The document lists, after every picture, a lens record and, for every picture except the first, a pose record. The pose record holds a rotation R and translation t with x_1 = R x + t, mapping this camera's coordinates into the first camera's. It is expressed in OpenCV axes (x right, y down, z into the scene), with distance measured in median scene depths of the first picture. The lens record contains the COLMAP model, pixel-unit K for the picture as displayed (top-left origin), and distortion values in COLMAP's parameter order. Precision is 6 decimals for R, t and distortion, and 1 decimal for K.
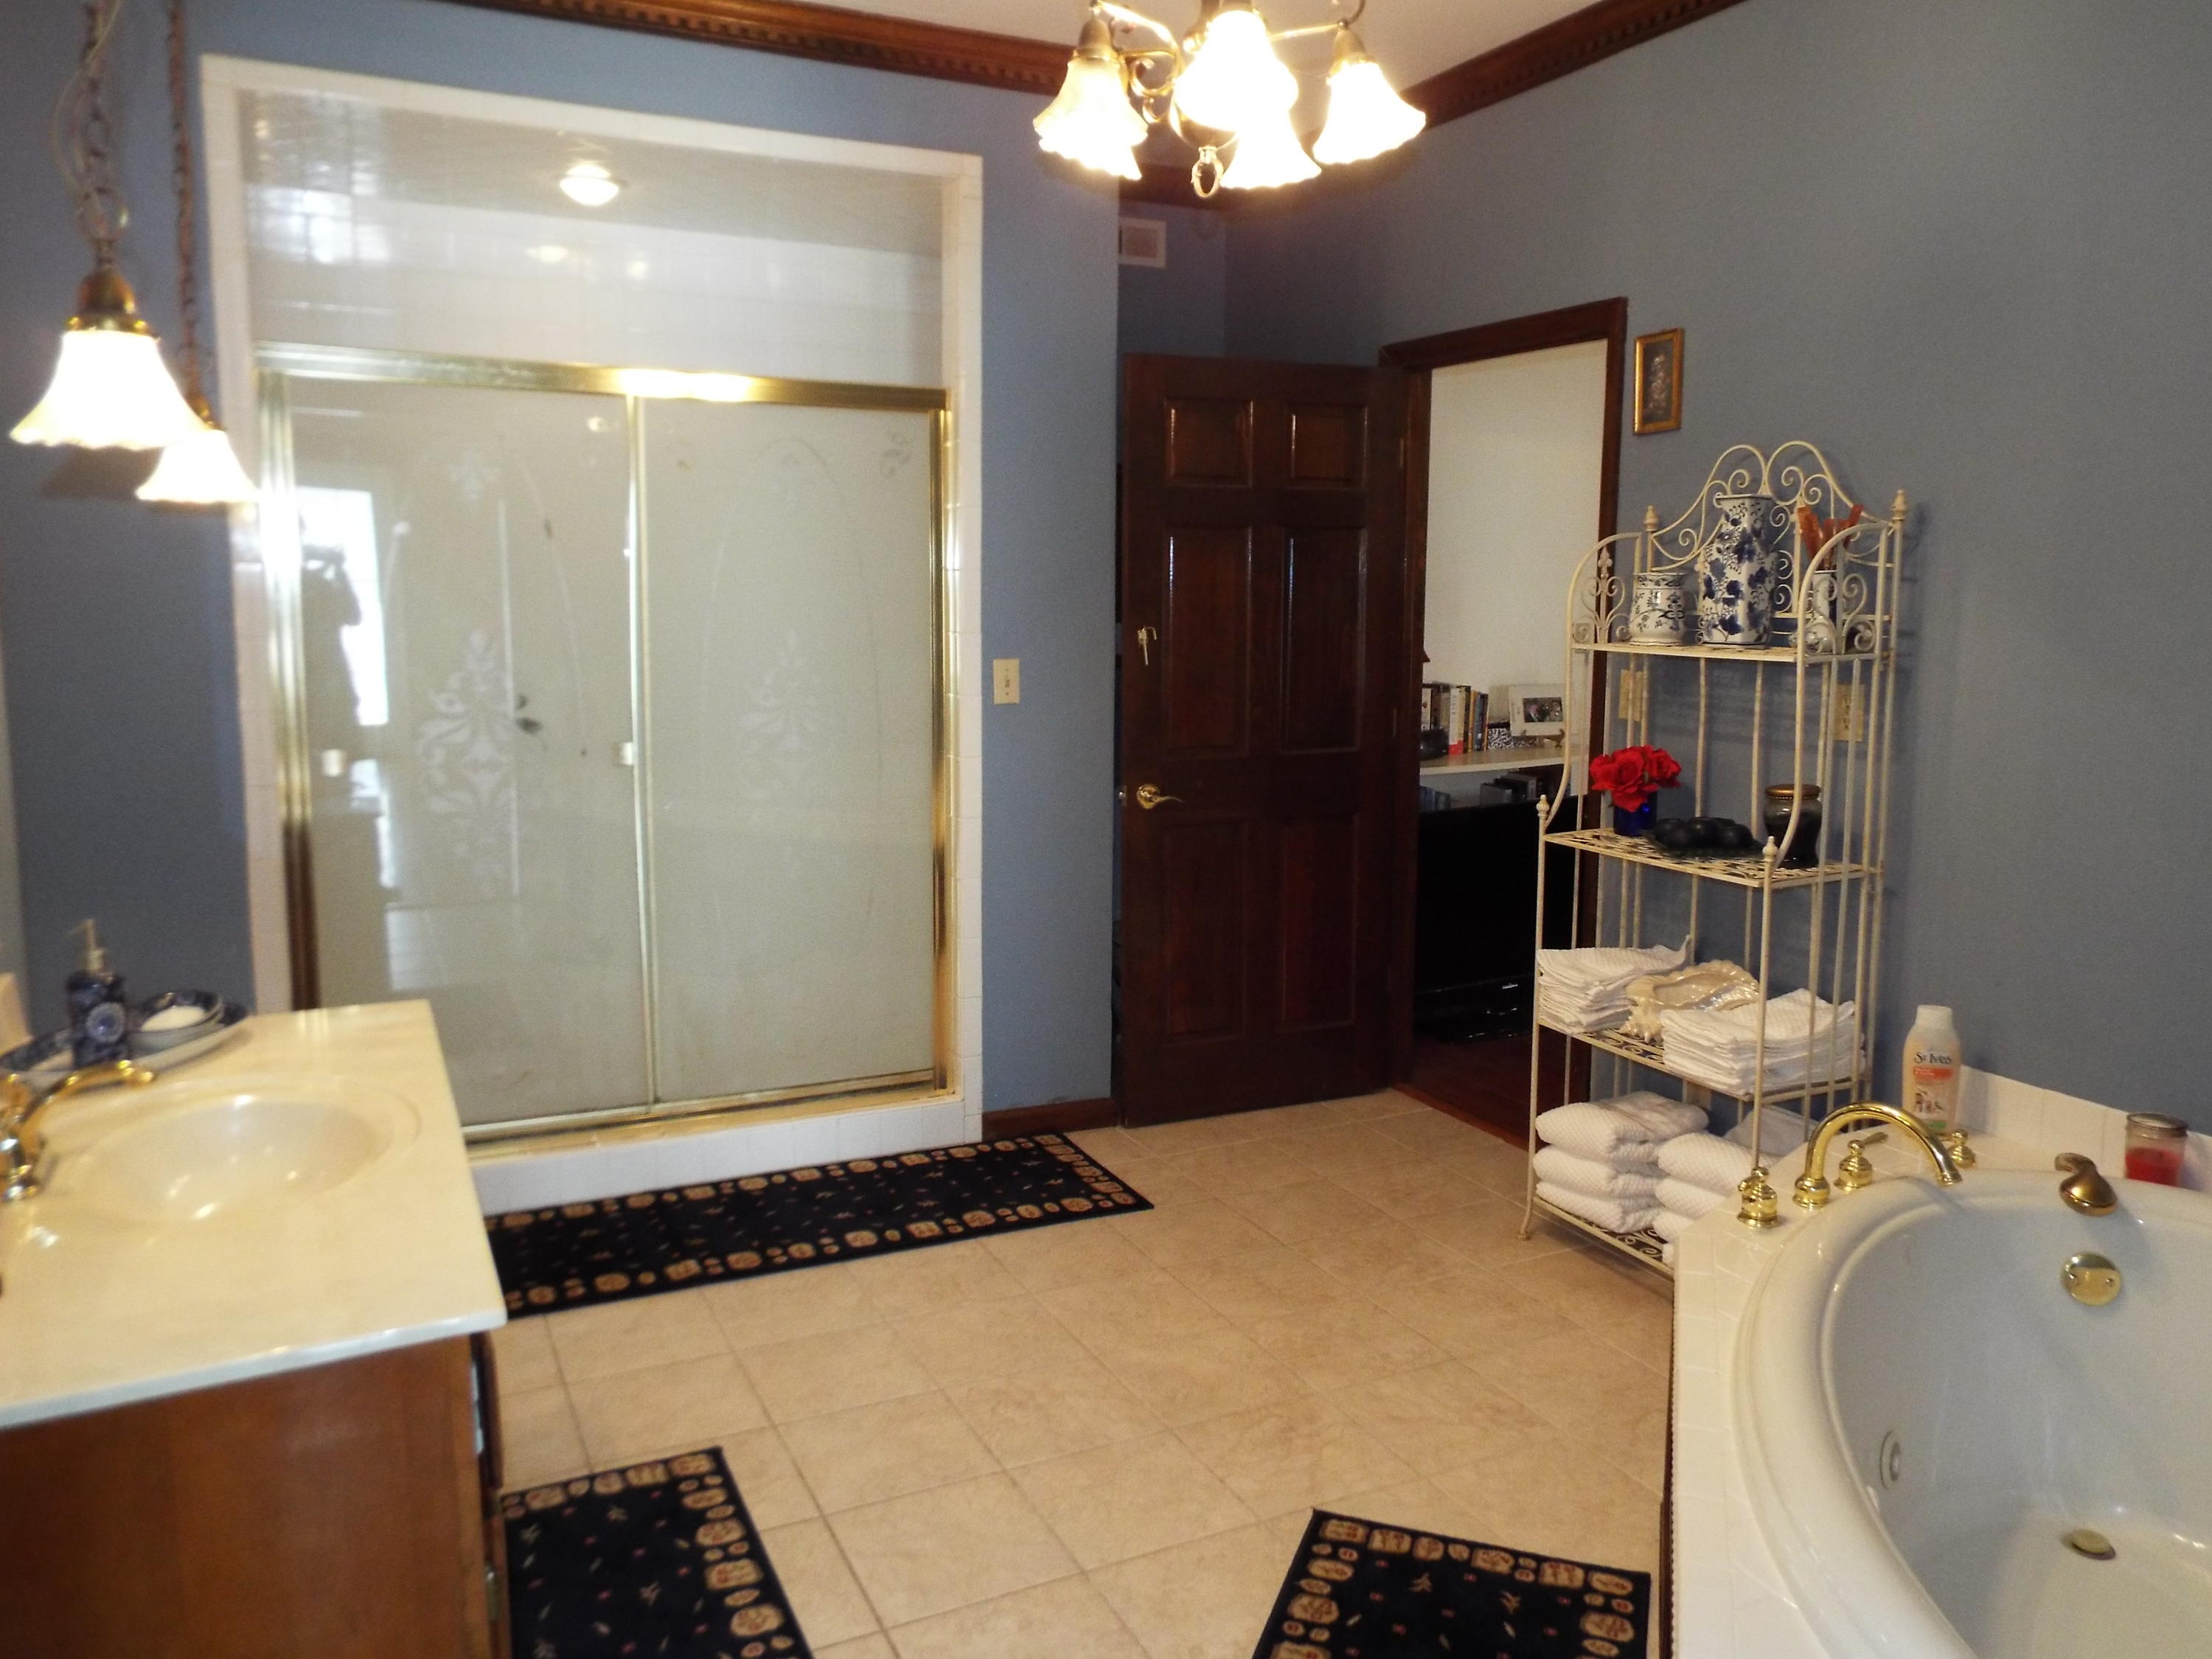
lens RADIAL K [[1624.8, 0, 1134.3], [0, 1624.8, 811.5], [0, 0, 1]] dist [0.004204, 0.000318]
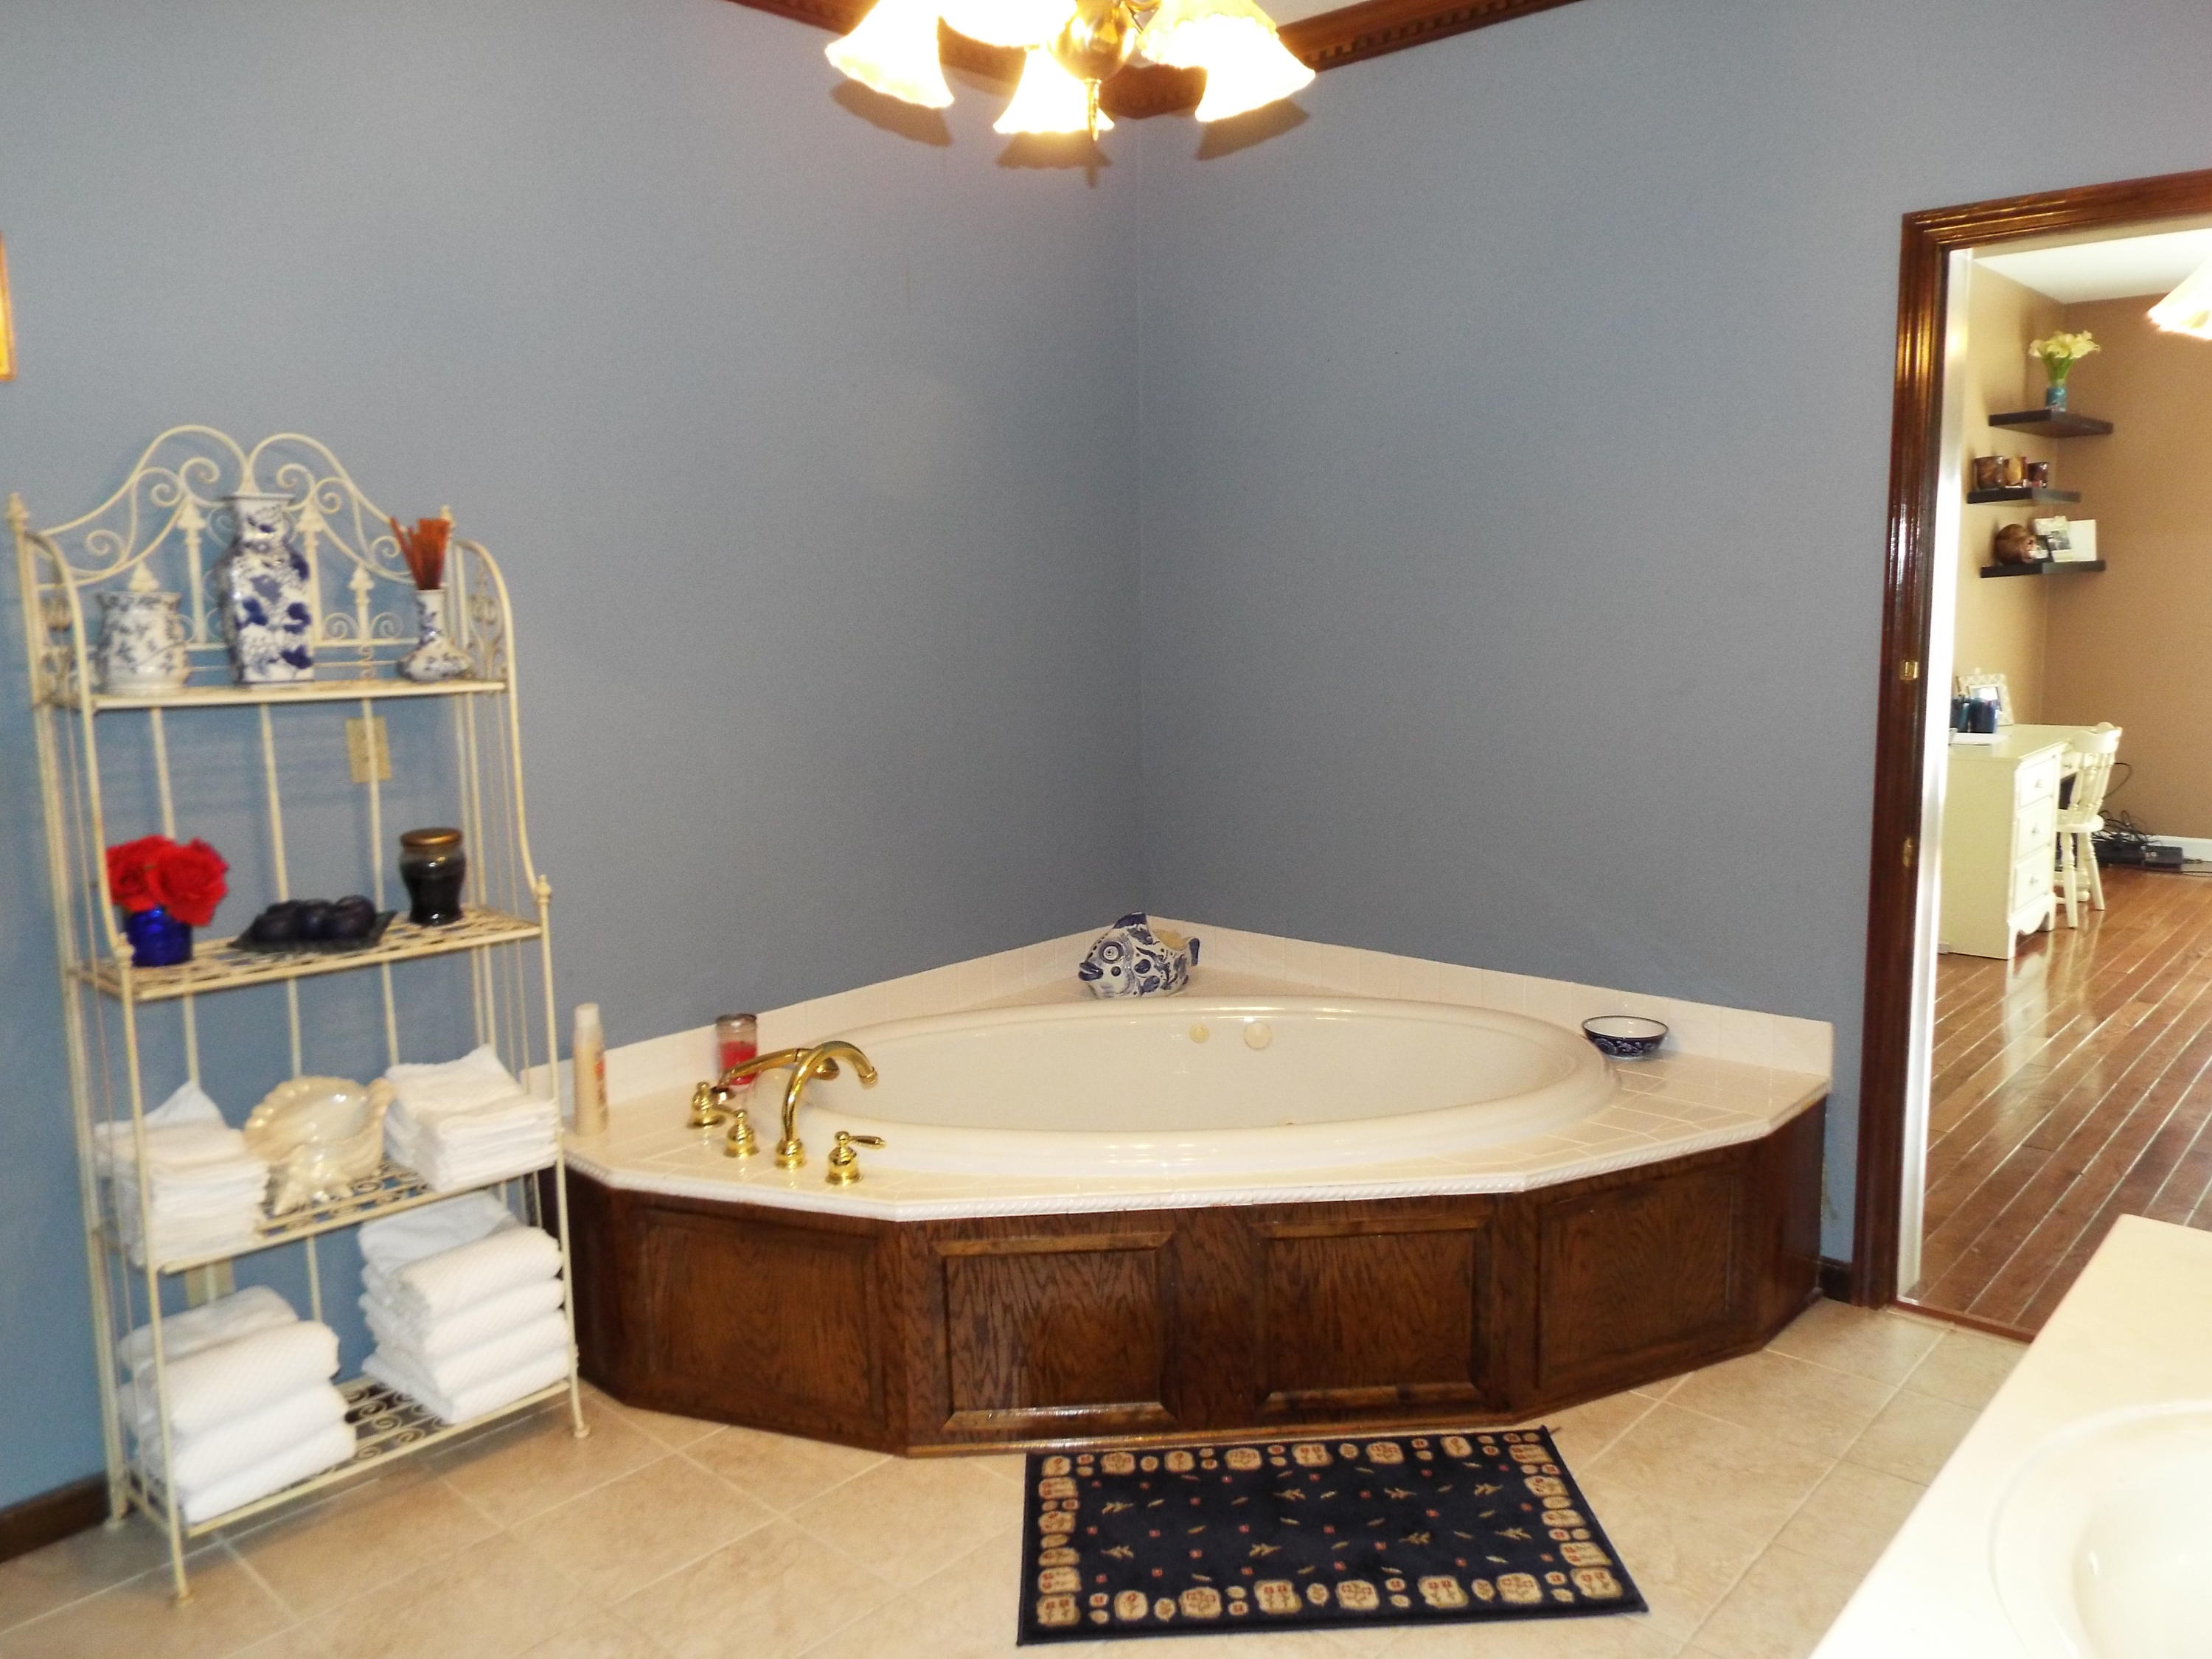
lens RADIAL K [[1624.8, 0, 1134.3], [0, 1624.8, 811.5], [0, 0, 1]] dist [0.004204, 0.000318]
pose [[-0.375825, -0.123438, 0.918433, -0.531015], [0.137204, 0.972754, 0.186883, -0.134326], [-0.916477, 0.196248, -0.348649, 0.917198]]
